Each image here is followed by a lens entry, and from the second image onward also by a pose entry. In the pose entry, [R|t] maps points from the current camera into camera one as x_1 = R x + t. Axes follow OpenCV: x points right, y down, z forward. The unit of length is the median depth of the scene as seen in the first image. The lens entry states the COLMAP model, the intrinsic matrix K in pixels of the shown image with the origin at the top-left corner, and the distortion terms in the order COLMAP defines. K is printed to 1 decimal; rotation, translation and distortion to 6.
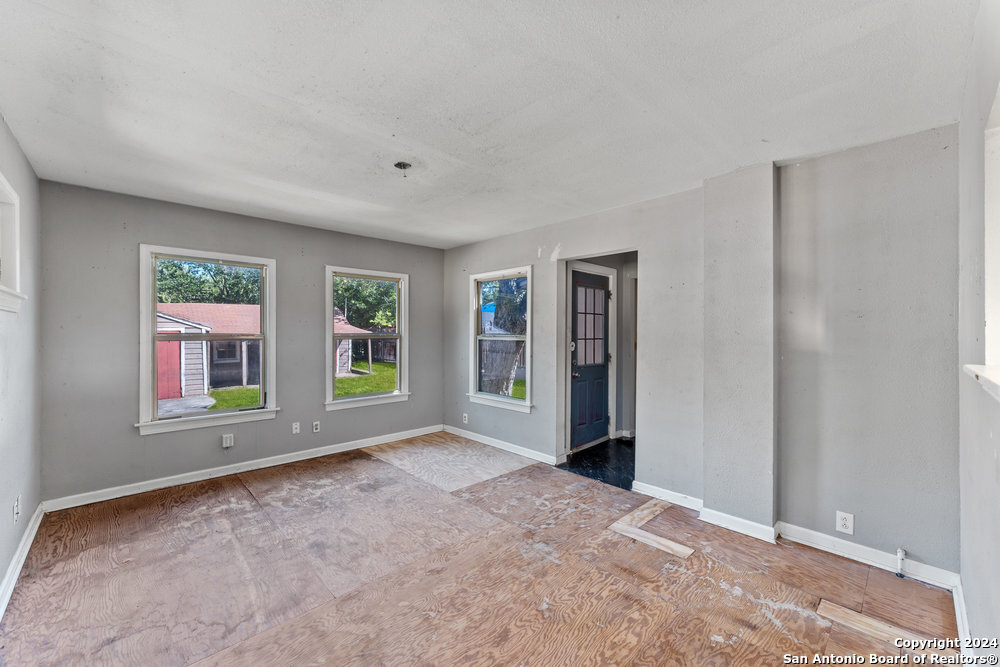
lens RADIAL K [[408.0, 0, 504.5], [0, 408.0, 329.2], [0, 0, 1]] dist [0.000801, 0.000202]
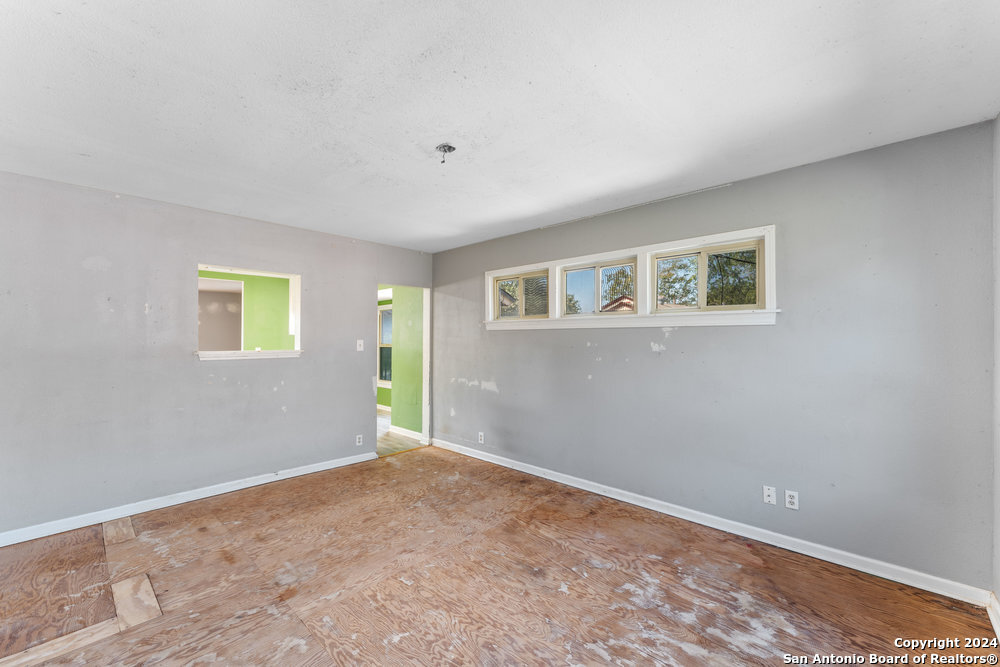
lens RADIAL K [[408.0, 0, 504.5], [0, 408.0, 329.2], [0, 0, 1]] dist [0.000801, 0.000202]
pose [[-0.998721, -0.003365, -0.050439, -0.337438], [-0.001959, 0.999609, -0.027897, 0.008496], [0.050513, -0.027762, -0.998337, 1.926075]]
